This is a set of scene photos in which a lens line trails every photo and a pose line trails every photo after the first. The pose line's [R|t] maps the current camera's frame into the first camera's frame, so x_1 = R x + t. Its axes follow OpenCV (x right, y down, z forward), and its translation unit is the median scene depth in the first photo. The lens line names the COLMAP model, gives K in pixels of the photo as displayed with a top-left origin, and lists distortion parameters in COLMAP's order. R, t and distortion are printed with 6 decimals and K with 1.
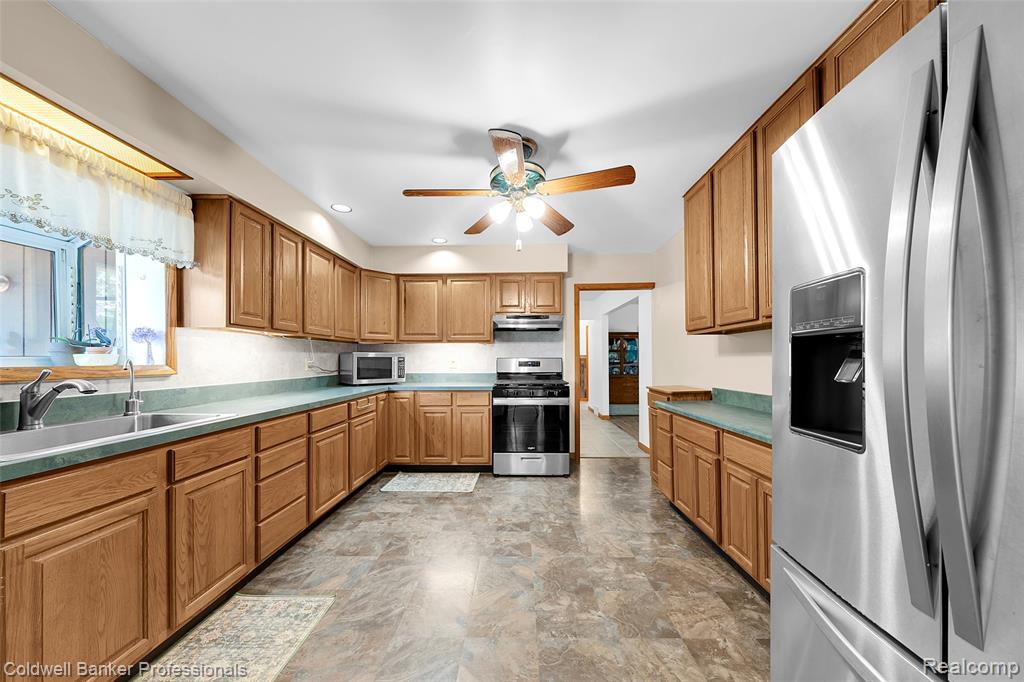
lens RADIAL K [[352.5, 0, 510.1], [0, 352.5, 346.9], [0, 0, 1]] dist [-0.000071, -0.000039]
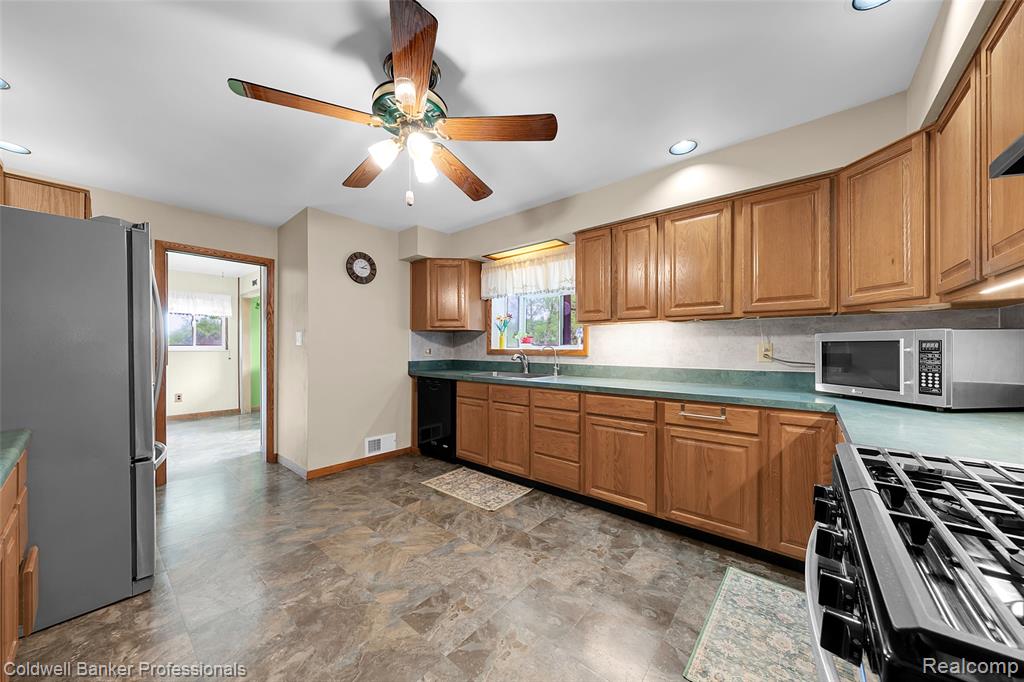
lens RADIAL K [[352.5, 0, 510.1], [0, 352.5, 346.9], [0, 0, 1]] dist [-0.000071, -0.000039]
pose [[-0.619155, 0.004508, -0.785256, 0.460675], [0.031296, 0.999331, -0.018940, 0.051782], [0.784645, -0.036302, -0.618882, 1.548157]]
